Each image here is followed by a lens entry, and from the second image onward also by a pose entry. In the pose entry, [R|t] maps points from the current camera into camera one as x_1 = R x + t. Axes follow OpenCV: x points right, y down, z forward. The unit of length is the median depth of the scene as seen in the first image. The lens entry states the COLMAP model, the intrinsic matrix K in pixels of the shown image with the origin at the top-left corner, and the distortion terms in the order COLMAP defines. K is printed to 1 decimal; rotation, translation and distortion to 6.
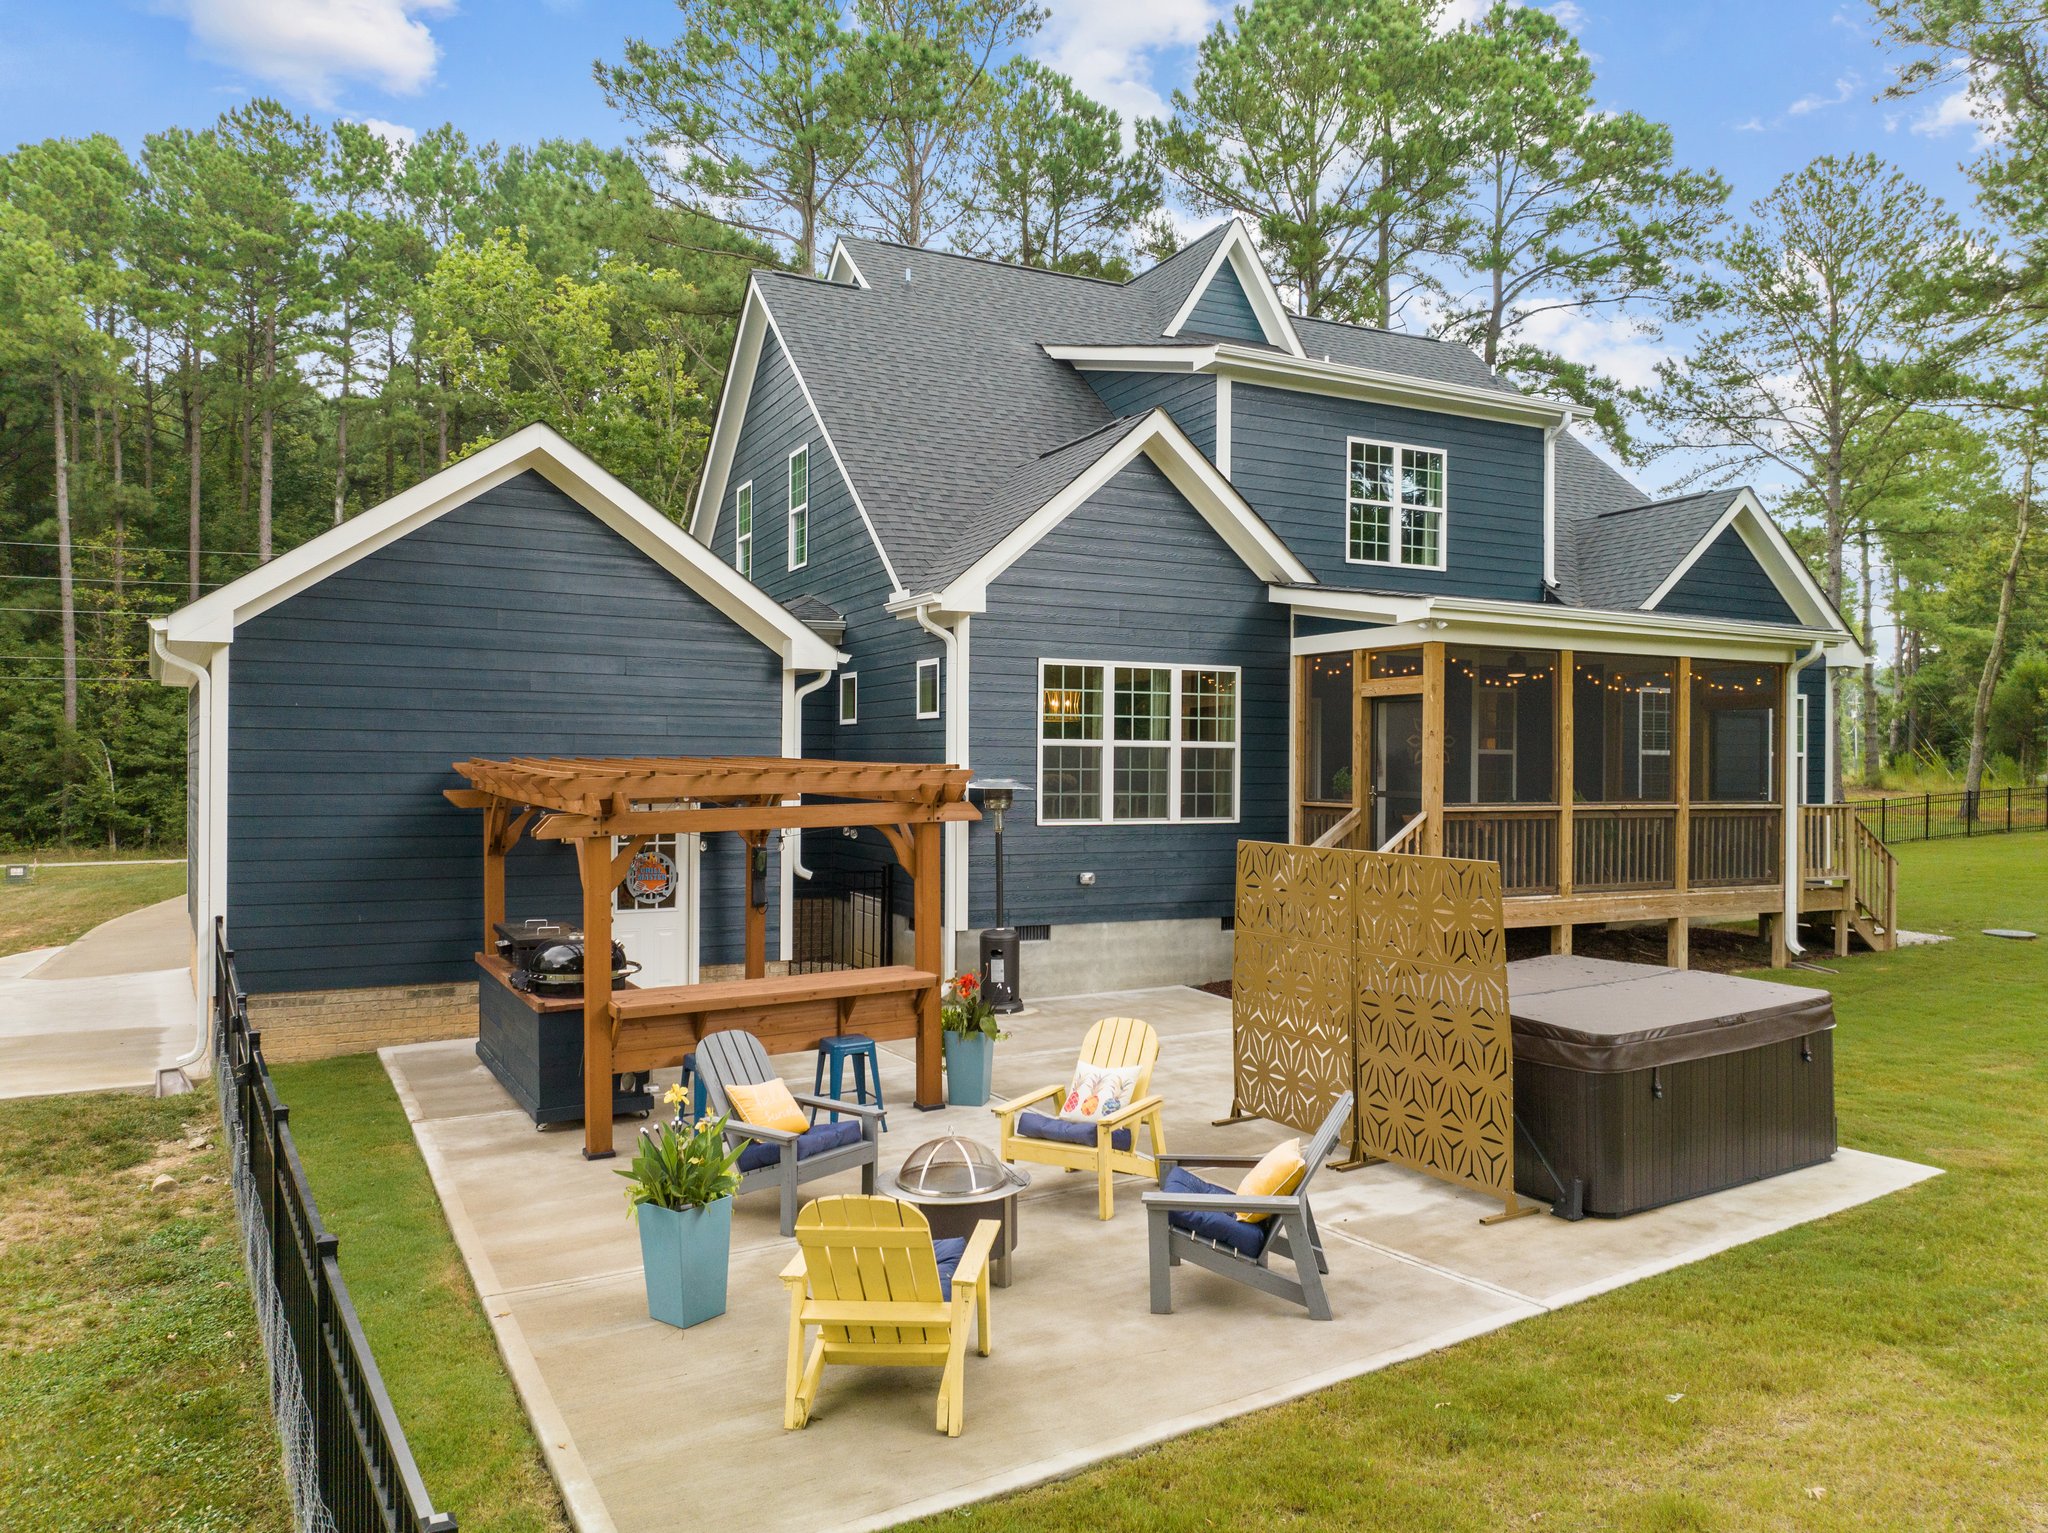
lens RADIAL K [[1454.5, 0, 1027.1], [0, 1454.5, 764.0], [0, 0, 1]] dist [-0.053237, 0.028037]
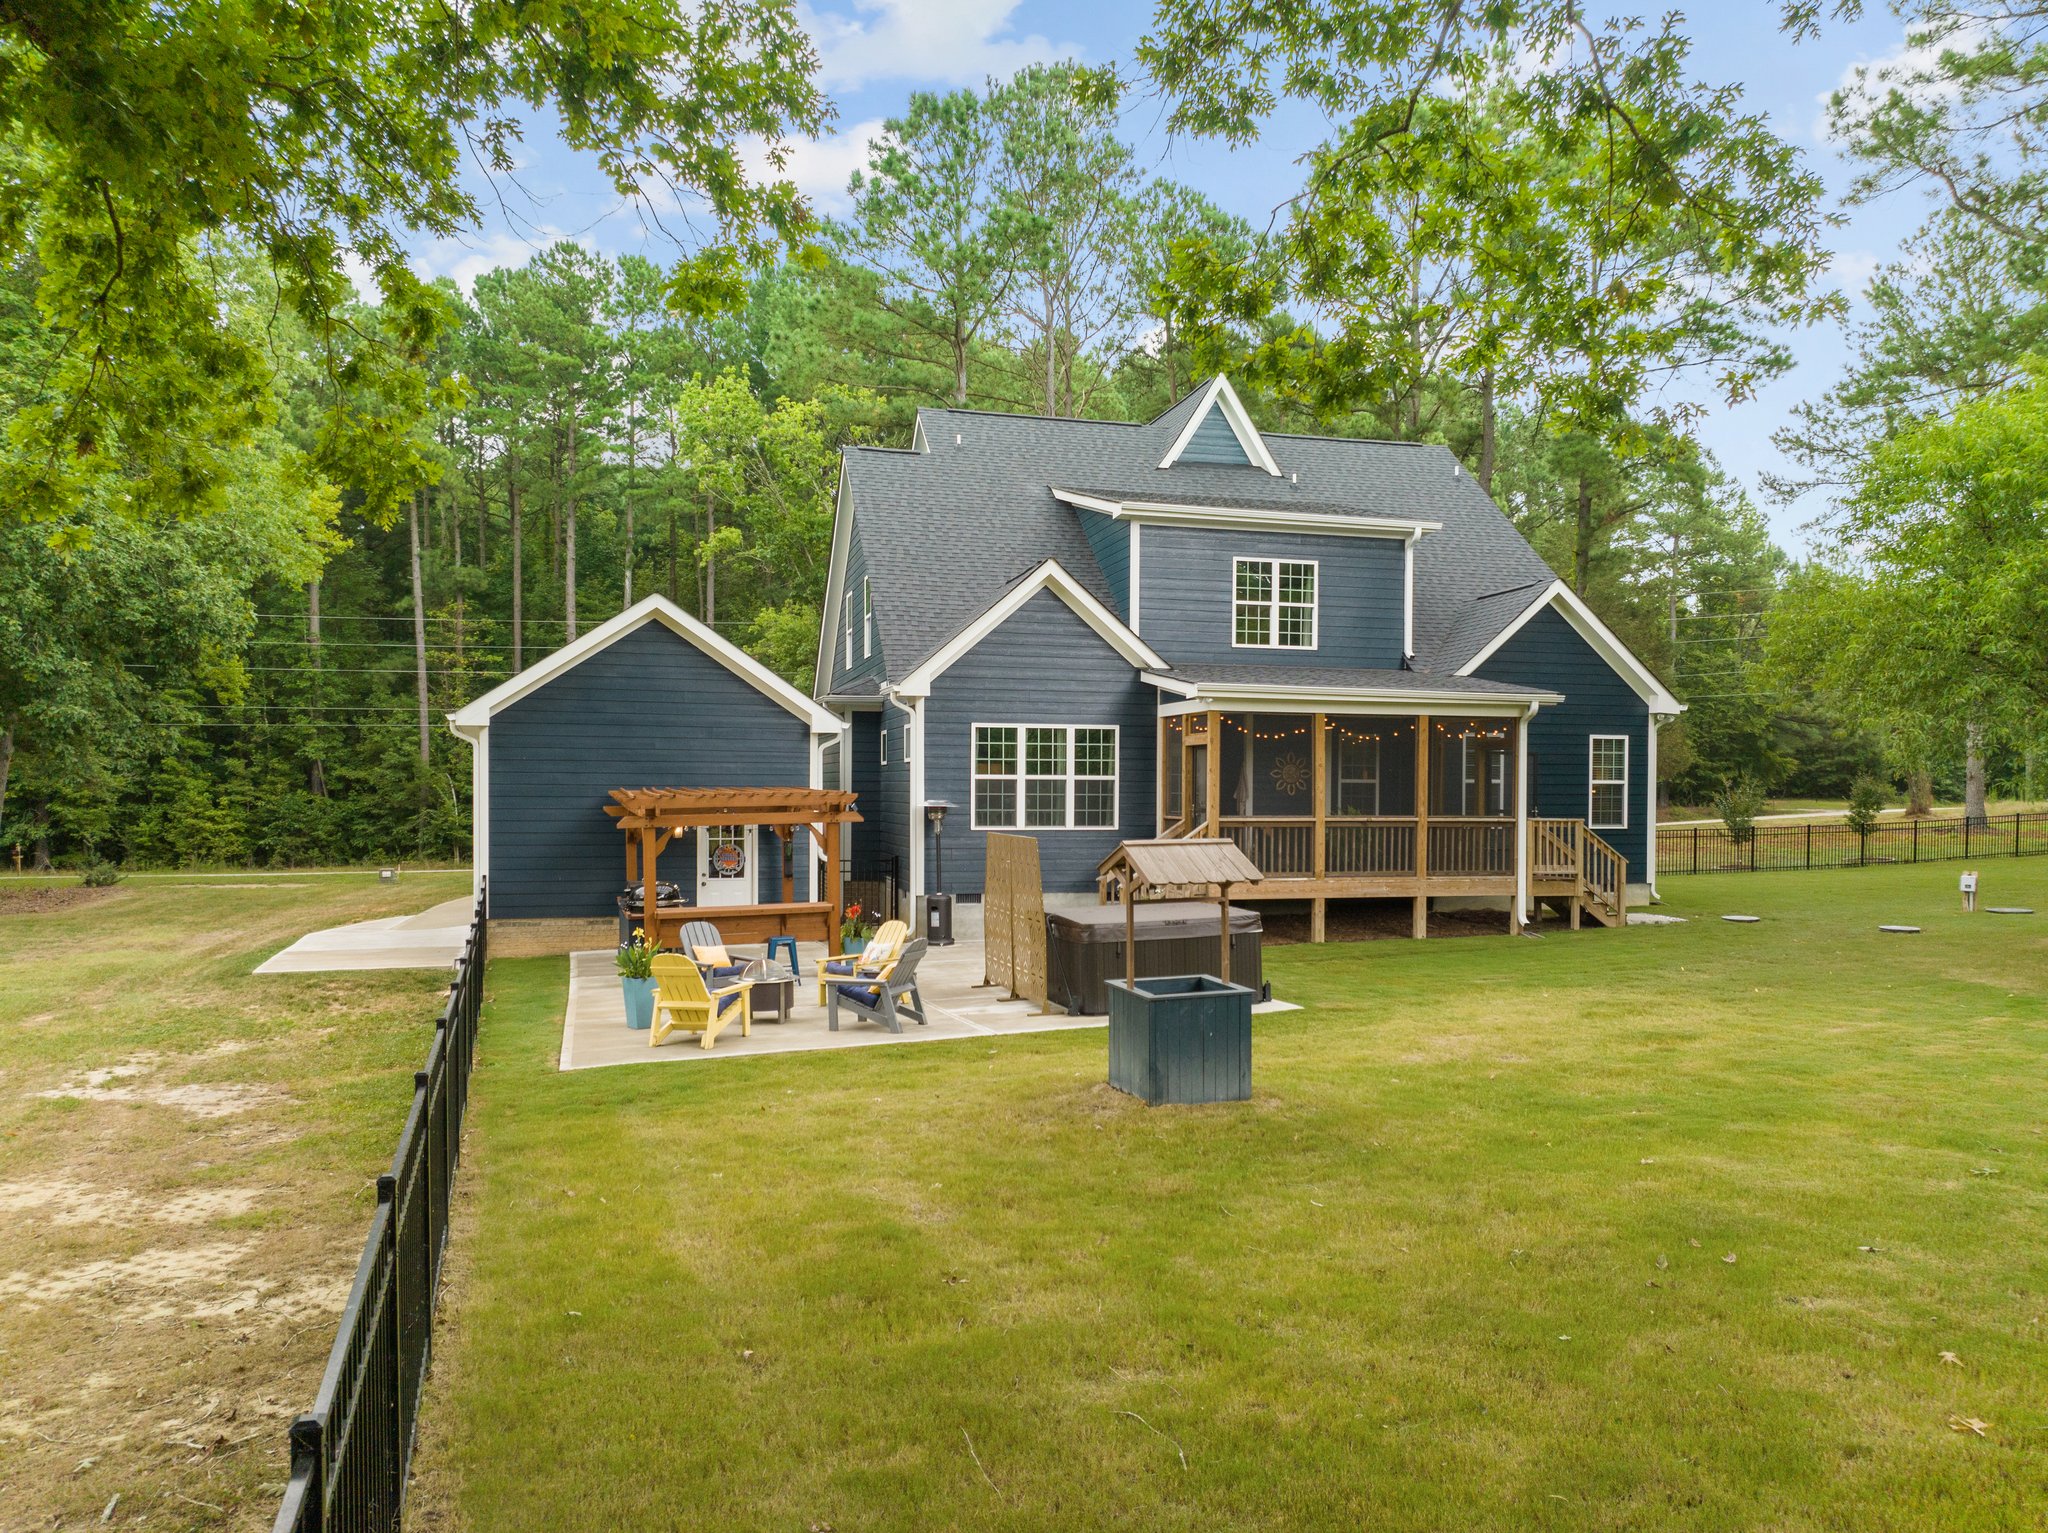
lens RADIAL K [[1454.6, 0, 1024.7], [0, 1454.6, 820.9], [0, 0, 1]] dist [-0.032854, 0.002228]
pose [[0.979837, 0.001516, -0.199792, 0.353105], [0.002490, 0.999801, 0.019797, 0.001581], [0.199782, -0.019895, 0.979638, -0.492880]]
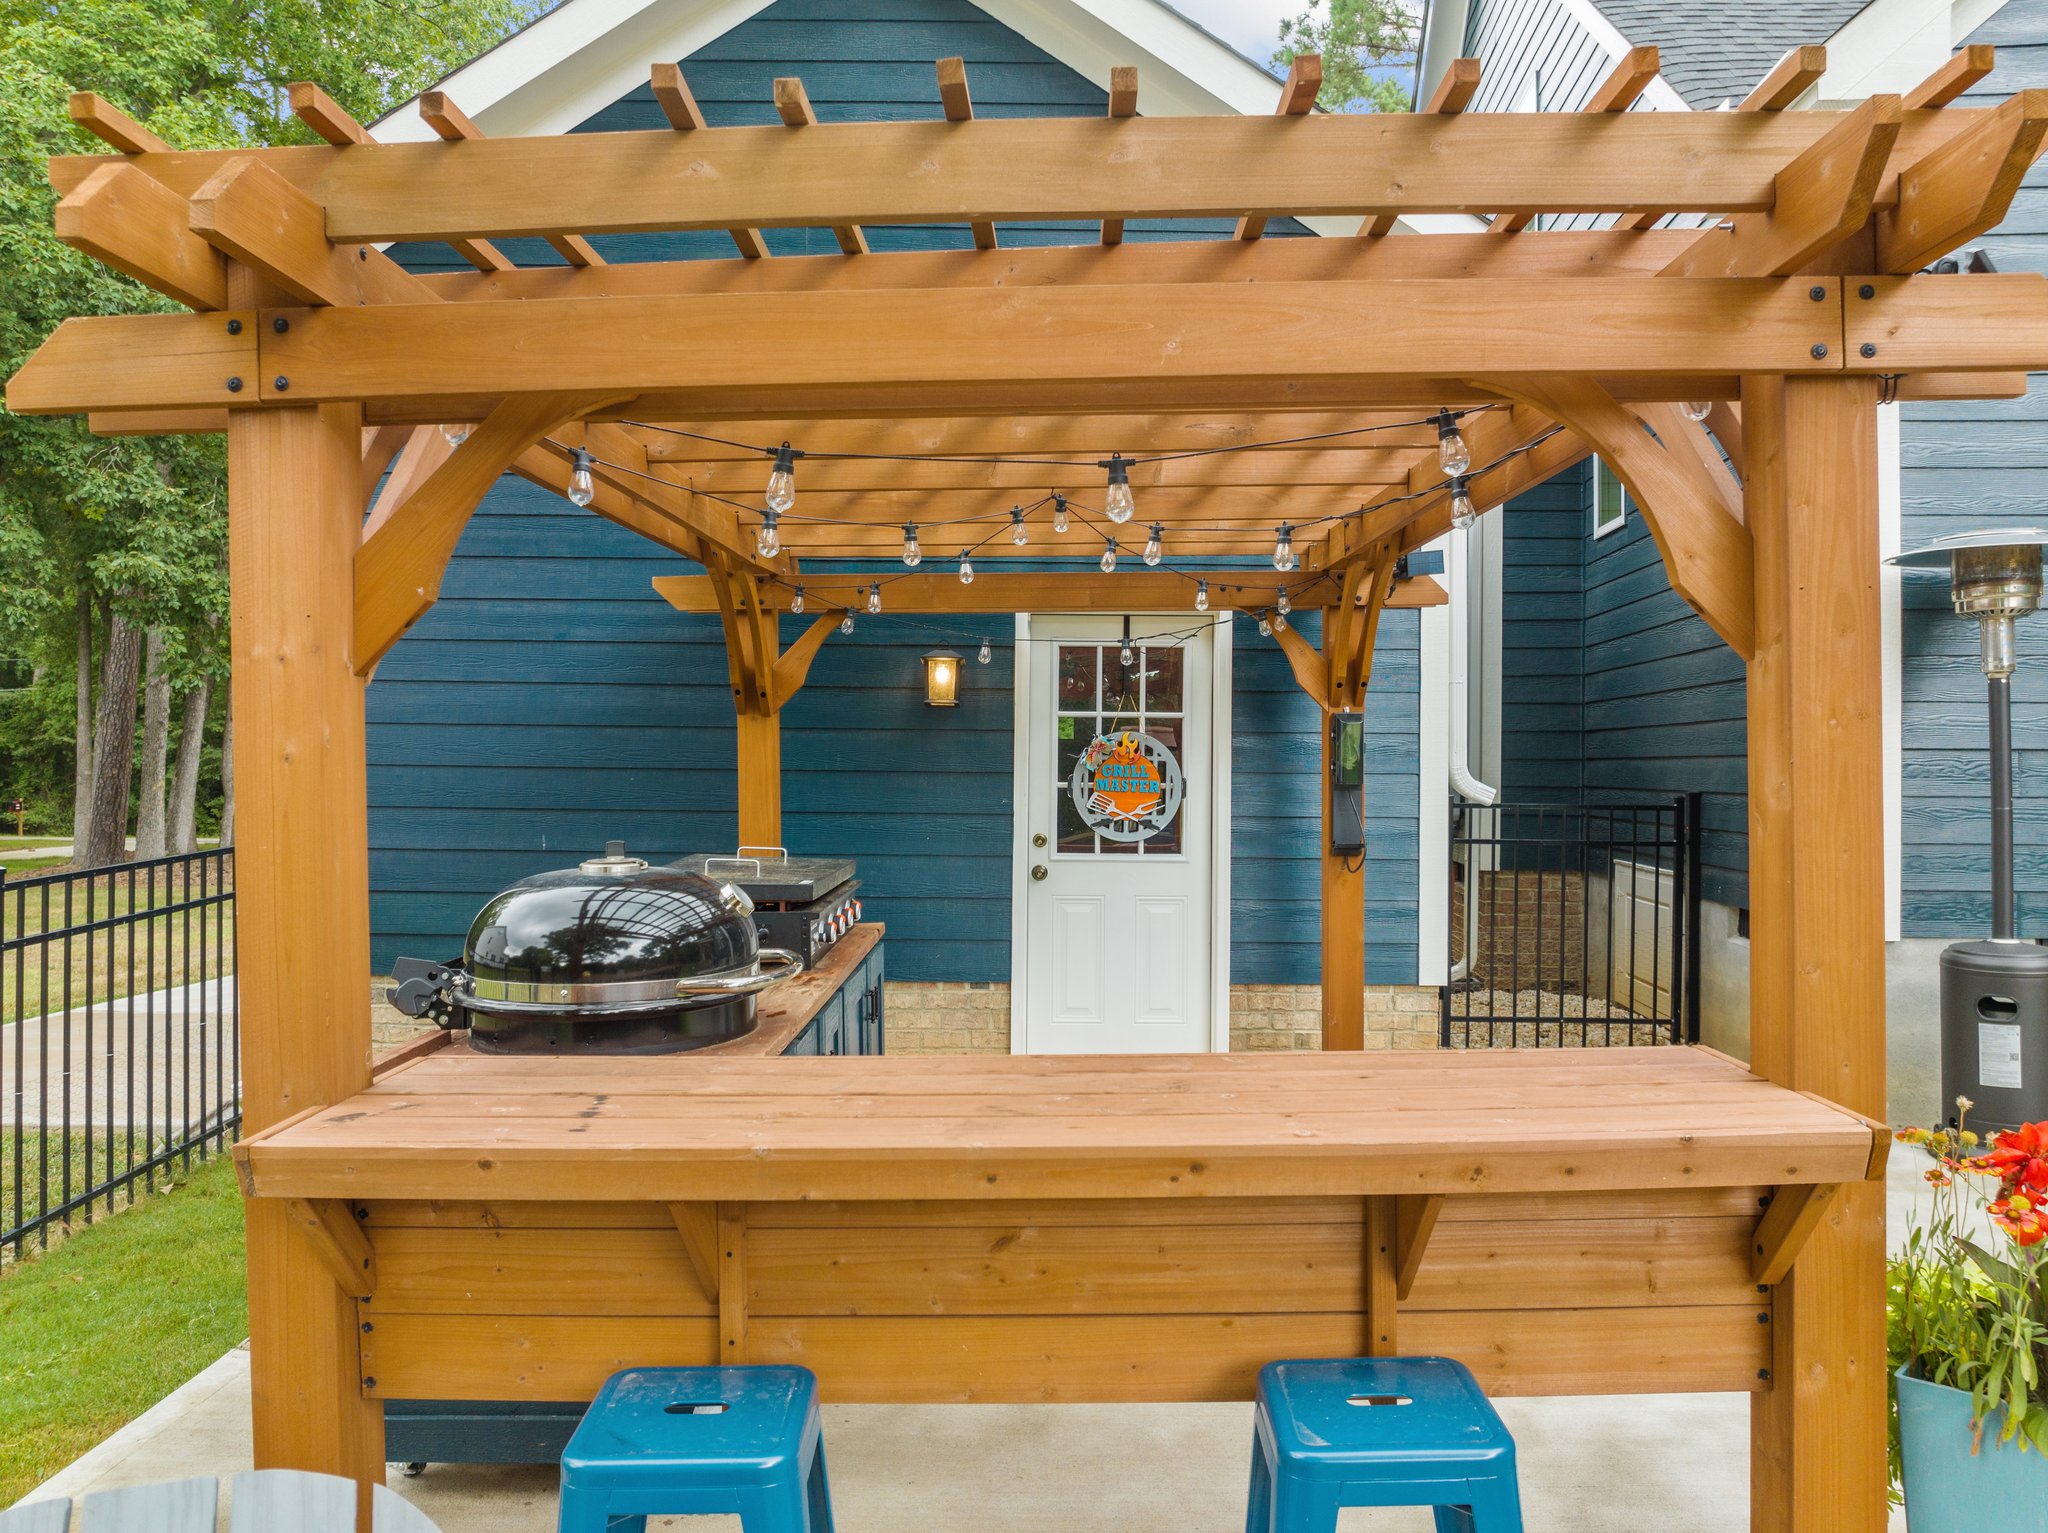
lens RADIAL K [[1454.5, 0, 1027.1], [0, 1454.5, 764.0], [0, 0, 1]] dist [-0.053237, 0.028037]
pose [[0.855404, -0.002635, -0.517954, -0.038639], [-0.000735, 0.999980, -0.006301, 0.063836], [0.517960, 0.005771, 0.855385, 0.503362]]
